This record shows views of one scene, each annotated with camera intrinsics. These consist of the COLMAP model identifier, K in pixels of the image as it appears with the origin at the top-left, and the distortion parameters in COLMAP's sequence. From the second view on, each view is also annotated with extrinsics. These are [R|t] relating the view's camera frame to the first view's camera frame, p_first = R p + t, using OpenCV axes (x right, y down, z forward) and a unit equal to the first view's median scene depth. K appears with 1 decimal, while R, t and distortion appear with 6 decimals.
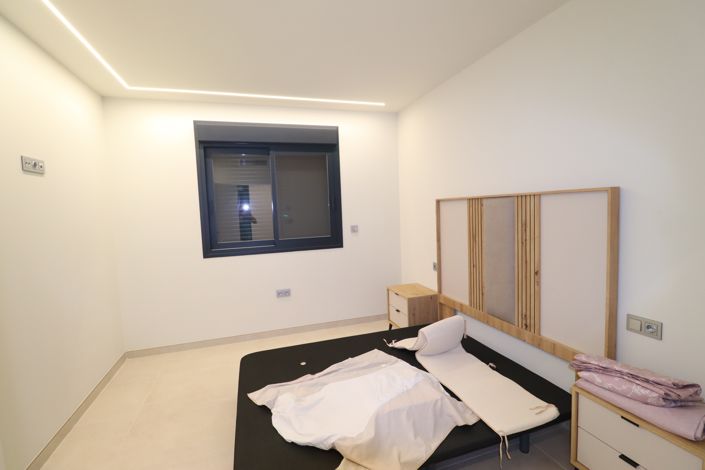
lens RADIAL K [[327.4, 0, 352.5], [0, 327.4, 235.0], [0, 0, 1]] dist [-0.001922, -0.000248]
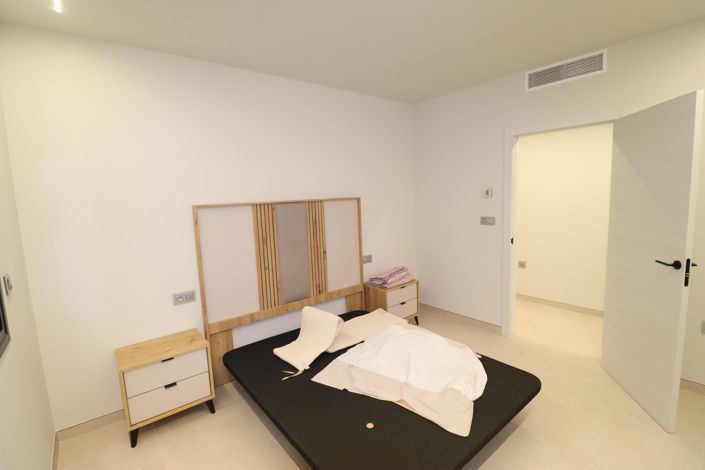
lens RADIAL K [[327.4, 0, 352.5], [0, 327.4, 235.0], [0, 0, 1]] dist [-0.001922, -0.000248]
pose [[-0.354862, -0.056820, 0.933191, -0.711852], [0.135553, 0.984477, 0.111489, -0.091771], [-0.925040, 0.166060, -0.341651, 1.107050]]
